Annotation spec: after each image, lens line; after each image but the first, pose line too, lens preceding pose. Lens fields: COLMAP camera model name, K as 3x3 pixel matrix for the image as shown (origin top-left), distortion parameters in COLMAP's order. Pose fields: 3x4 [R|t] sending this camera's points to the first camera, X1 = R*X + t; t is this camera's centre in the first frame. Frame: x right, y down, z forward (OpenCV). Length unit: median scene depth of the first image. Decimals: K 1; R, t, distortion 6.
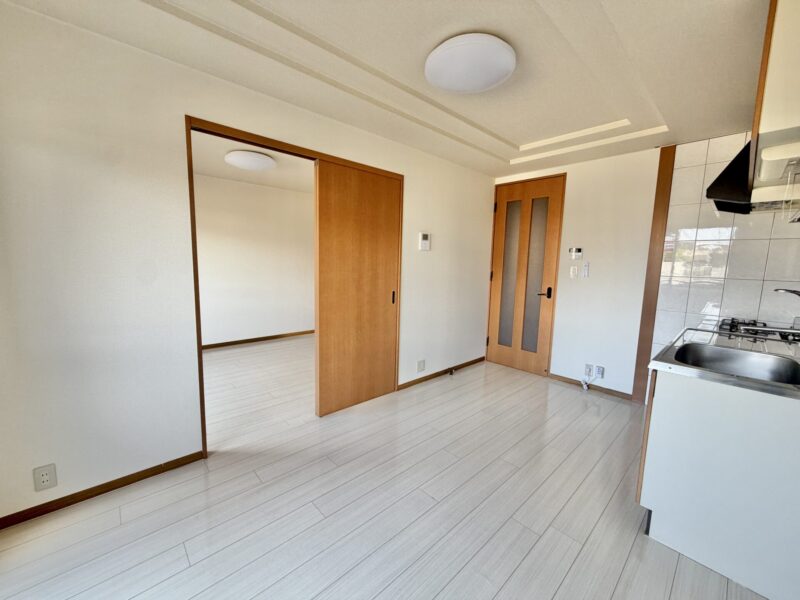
lens RADIAL K [[321.9, 0, 396.5], [0, 321.9, 300.4], [0, 0, 1]] dist [0.004665, -0.000399]
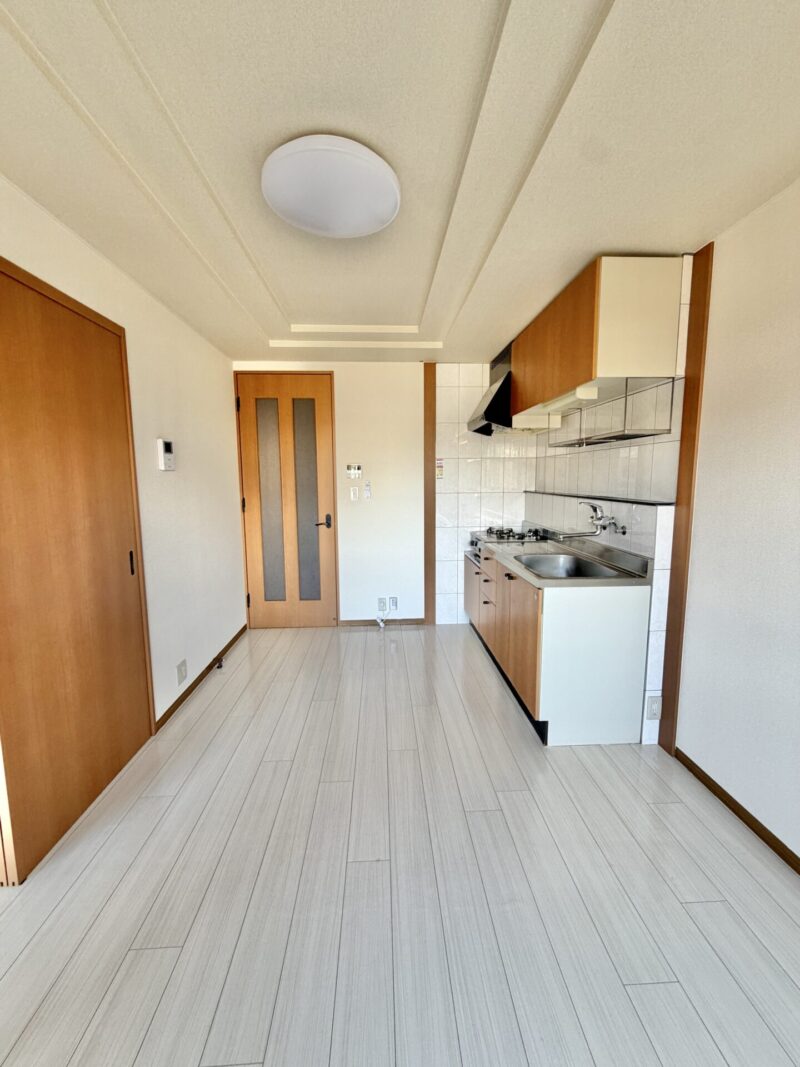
lens RADIAL K [[429.3, 0, 400.7], [0, 429.3, 529.4], [0, 0, 1]] dist [0.004665, -0.000399]
pose [[0.639848, -0.121203, 0.758884, -0.229324], [0.119771, 0.991146, 0.057314, -0.046139], [-0.759111, 0.054220, 0.648699, 0.198322]]
